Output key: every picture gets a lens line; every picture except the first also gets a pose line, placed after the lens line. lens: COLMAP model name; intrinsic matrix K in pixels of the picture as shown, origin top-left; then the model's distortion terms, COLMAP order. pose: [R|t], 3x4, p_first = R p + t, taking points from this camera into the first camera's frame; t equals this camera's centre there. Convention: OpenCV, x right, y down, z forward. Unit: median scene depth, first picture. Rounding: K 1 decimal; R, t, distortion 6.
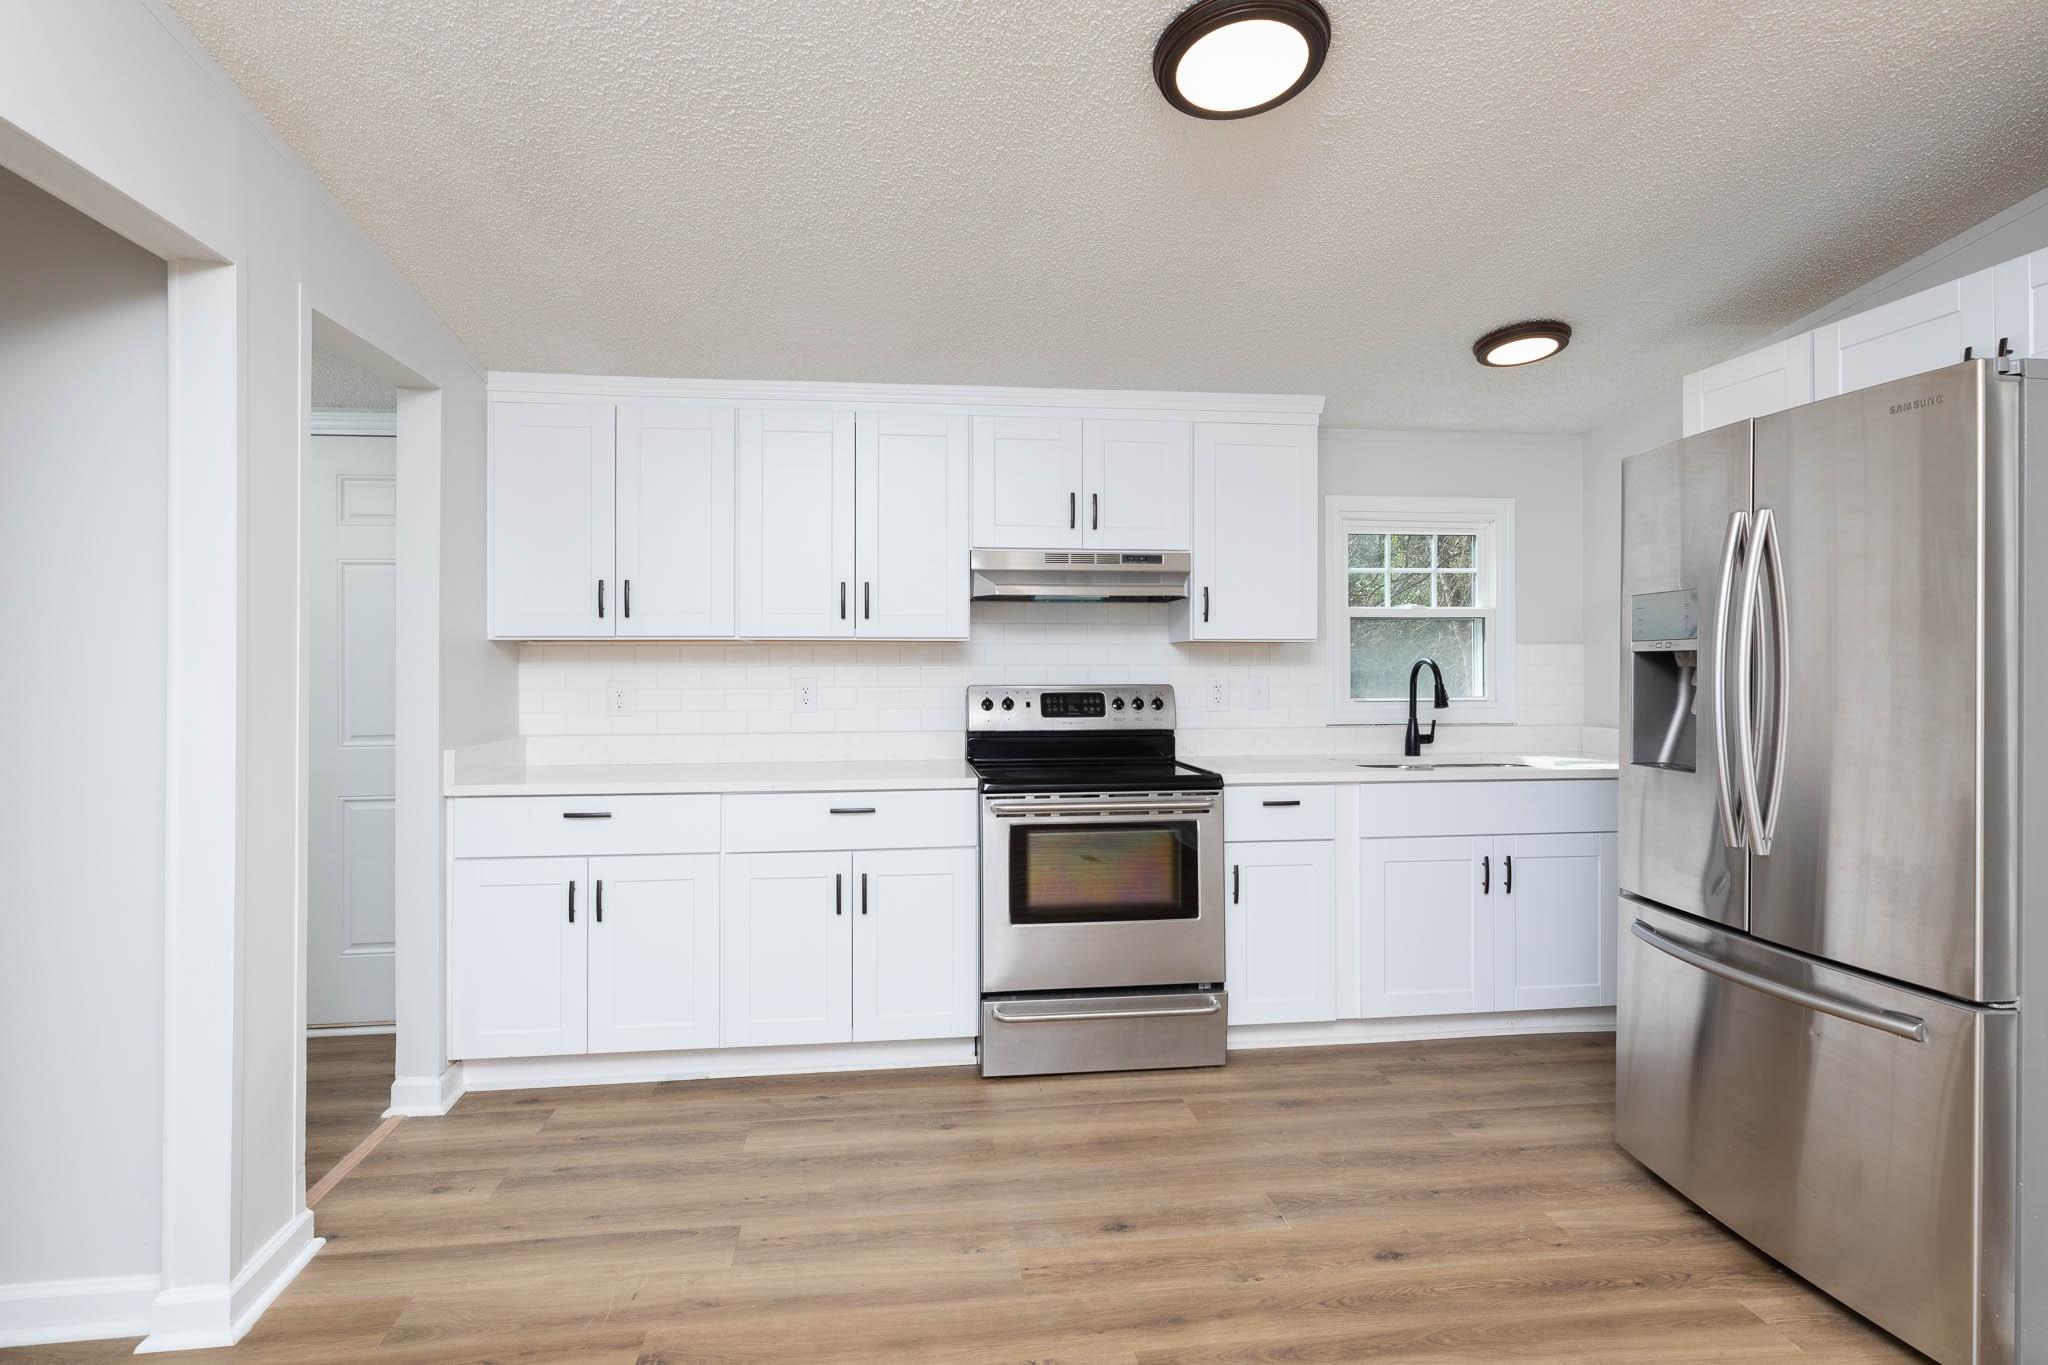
lens RADIAL K [[1084.2, 0, 1031.2], [0, 1084.2, 662.4], [0, 0, 1]] dist [0.003904, 0.002134]
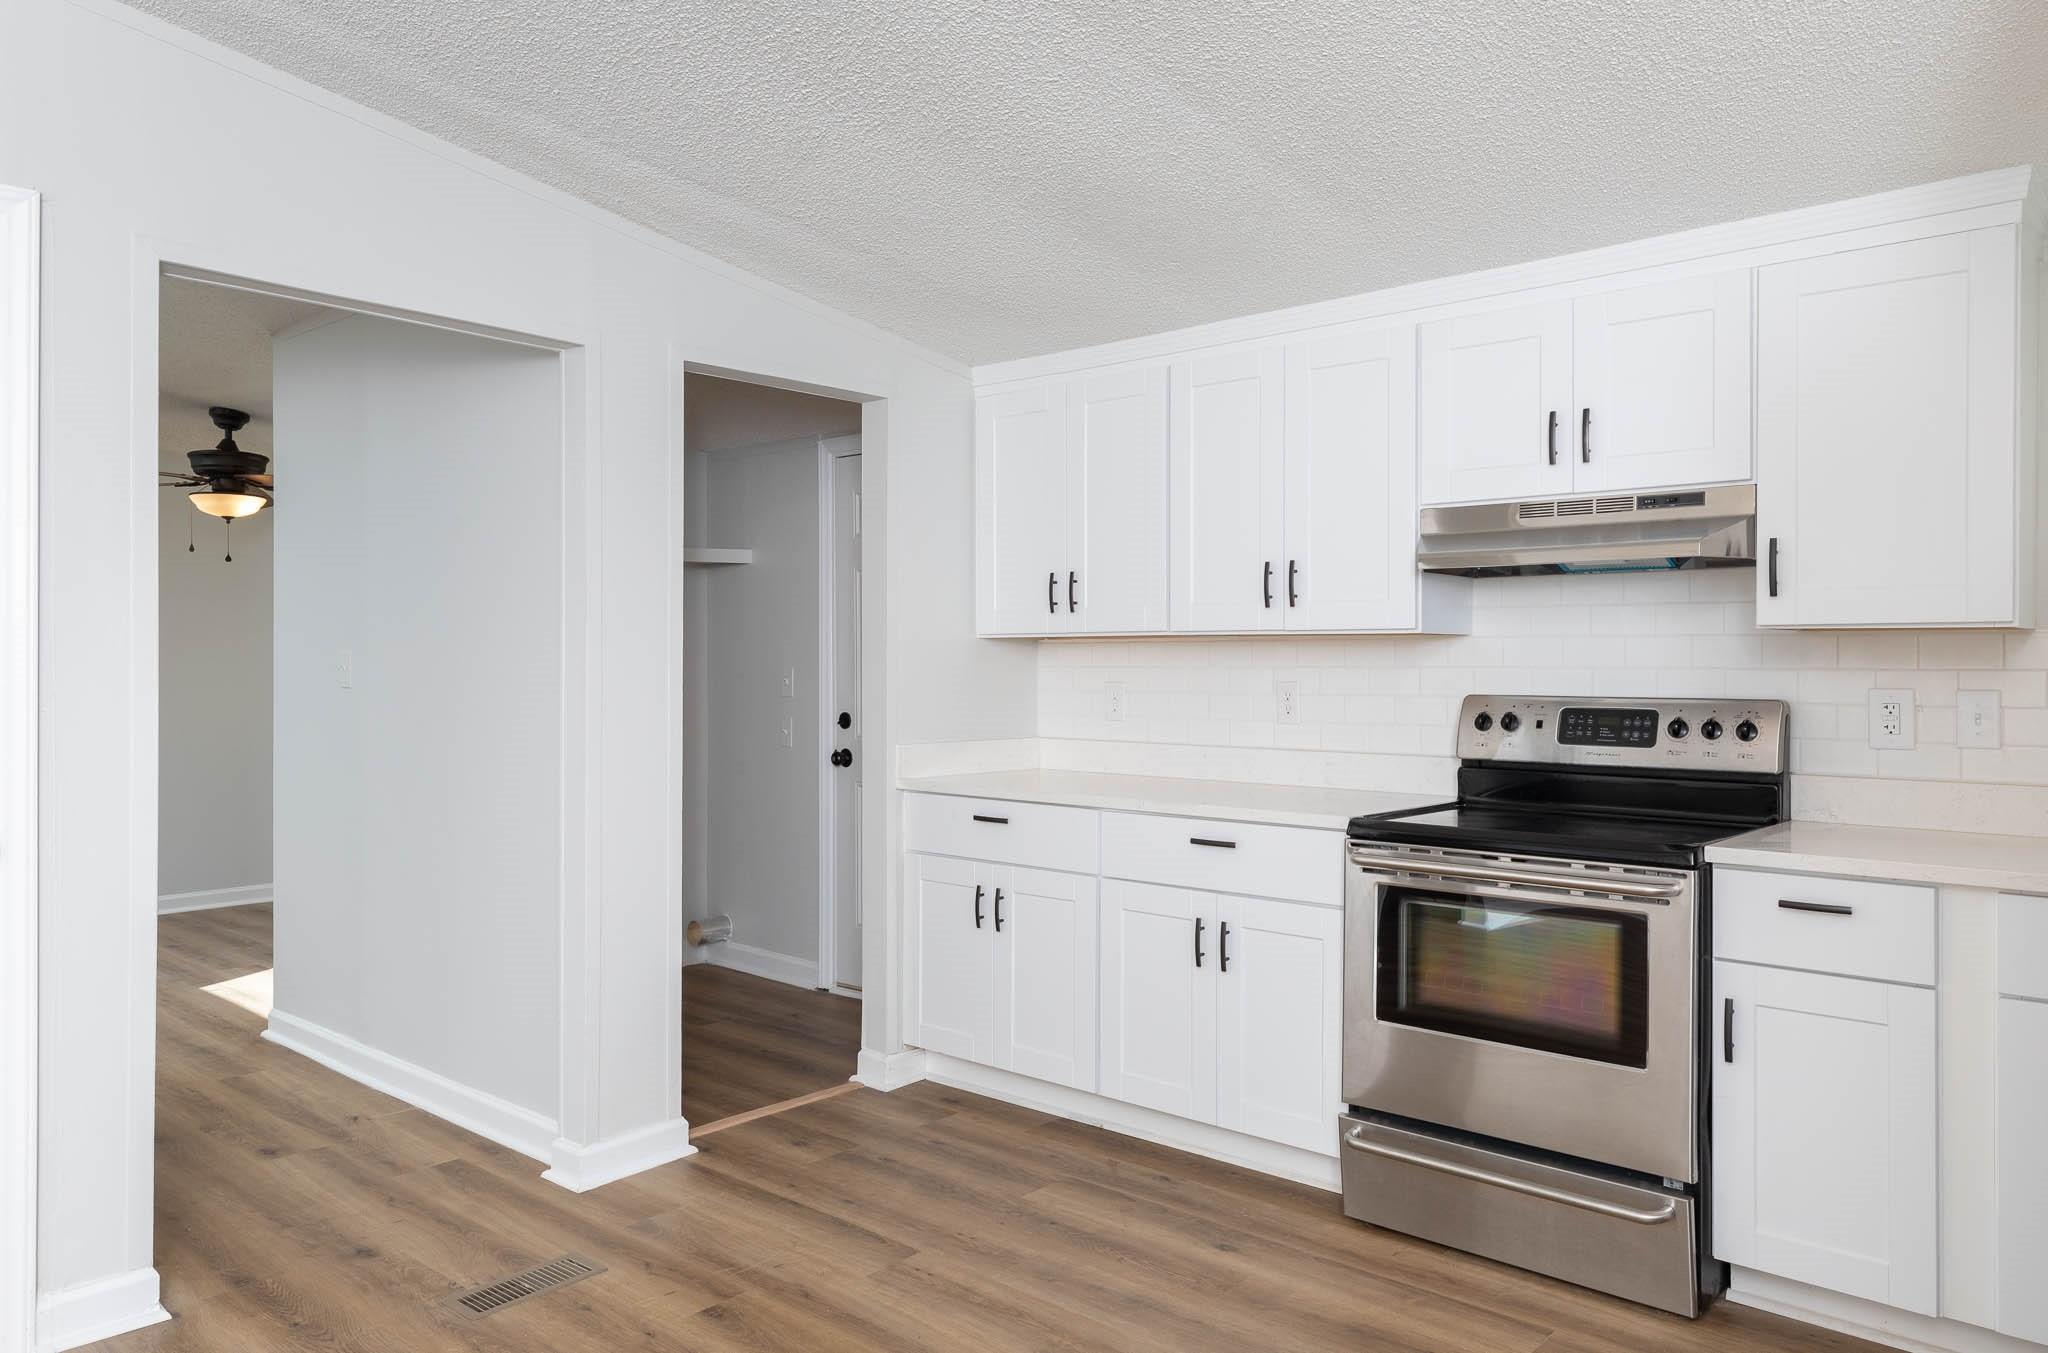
lens RADIAL K [[1430.5, 0, 1024.0], [0, 1430.5, 676.5], [0, 0, 1]] dist [0.018046, 0.001834]
pose [[0.657743, 0.010977, -0.753163, 0.543776], [-0.004885, 0.999935, 0.010307, 0.000900], [0.753227, -0.003101, 0.657754, 0.179865]]
